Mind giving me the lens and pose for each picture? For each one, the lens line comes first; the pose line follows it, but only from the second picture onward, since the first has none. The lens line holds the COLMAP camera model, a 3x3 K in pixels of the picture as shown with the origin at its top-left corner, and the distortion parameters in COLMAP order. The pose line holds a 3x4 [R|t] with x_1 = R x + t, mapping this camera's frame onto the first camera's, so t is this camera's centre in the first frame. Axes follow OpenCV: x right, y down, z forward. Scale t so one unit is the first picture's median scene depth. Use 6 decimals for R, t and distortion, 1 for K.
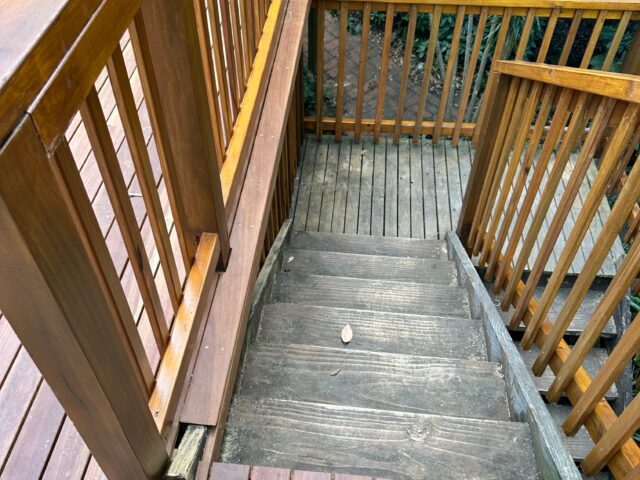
lens RADIAL K [[596.4, 0, 314.7], [0, 596.4, 240.7], [0, 0, 1]] dist [0.076165, 0.000000]
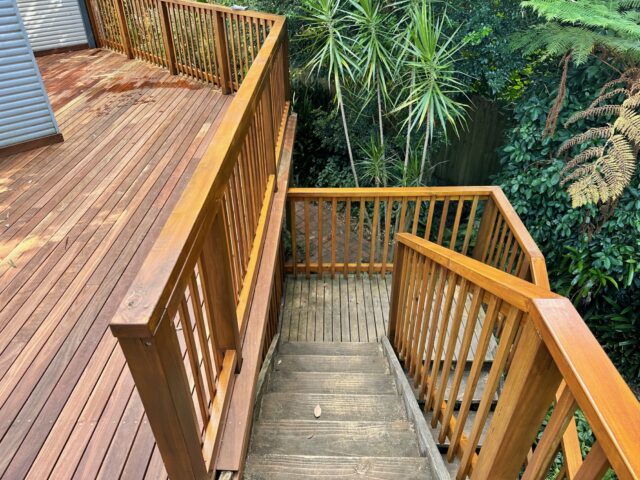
lens RADIAL K [[447.9, 0, 318.1], [0, 447.9, 235.4], [0, 0, 1]] dist [0.071440, -0.087552]
pose [[0.997306, -0.045383, 0.057626, 0.006399], [0.057567, 0.971135, -0.231479, -0.010926], [-0.045457, 0.234172, 0.971132, -0.192848]]
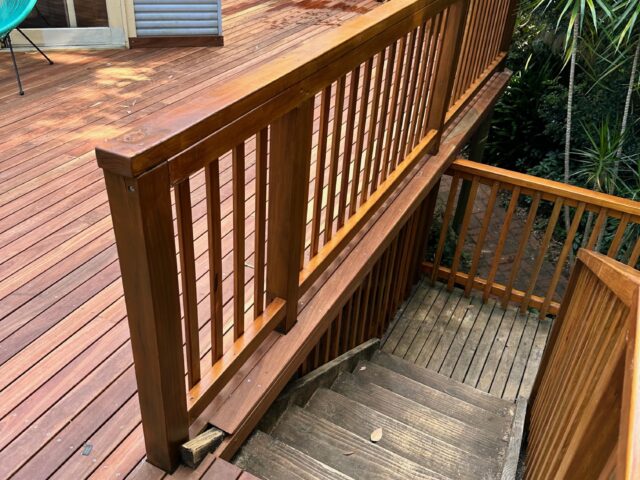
lens RADIAL K [[596.4, 0, 315.1], [0, 596.4, 238.2], [0, 0, 1]] dist [0.076165, 0.000000]
pose [[0.926732, 0.253618, -0.277212, 0.132898], [-0.314053, 0.927888, -0.200981, 0.061142], [0.206250, 0.273315, 0.939553, -0.153792]]
